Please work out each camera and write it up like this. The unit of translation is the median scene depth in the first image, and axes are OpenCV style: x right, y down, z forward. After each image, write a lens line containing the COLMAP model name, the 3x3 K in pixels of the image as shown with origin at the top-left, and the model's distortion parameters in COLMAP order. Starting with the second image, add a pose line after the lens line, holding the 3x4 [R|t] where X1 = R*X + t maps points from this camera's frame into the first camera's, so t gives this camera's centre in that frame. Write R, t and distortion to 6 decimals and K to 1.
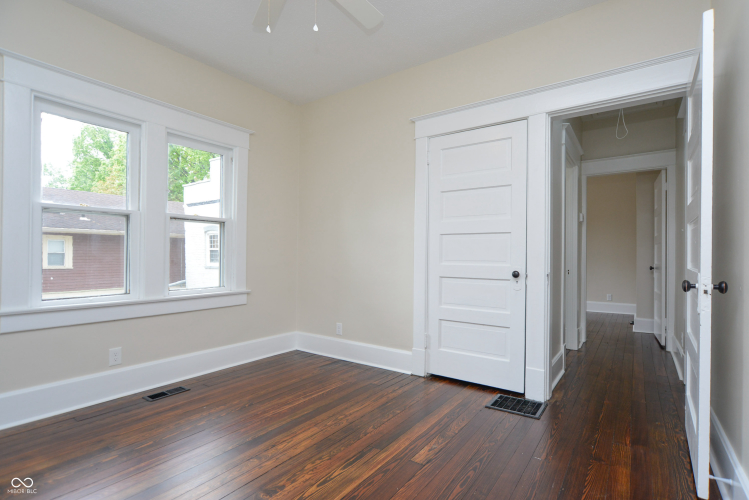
lens RADIAL K [[361.2, 0, 374.5], [0, 361.2, 250.0], [0, 0, 1]] dist [-0.000685, 0.000265]
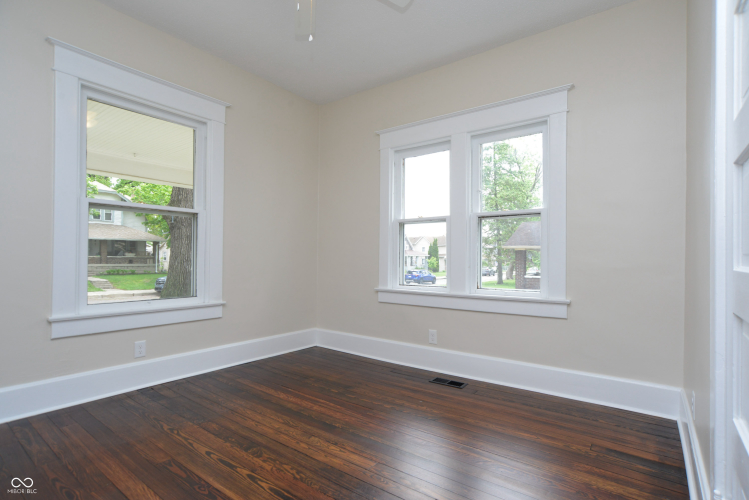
lens RADIAL K [[361.2, 0, 374.5], [0, 361.2, 250.0], [0, 0, 1]] dist [-0.000685, 0.000265]
pose [[0.007525, -0.028907, -0.999554, 0.551210], [0.009496, 0.999539, -0.028835, 0.037701], [0.999927, -0.009275, 0.007796, 0.854431]]
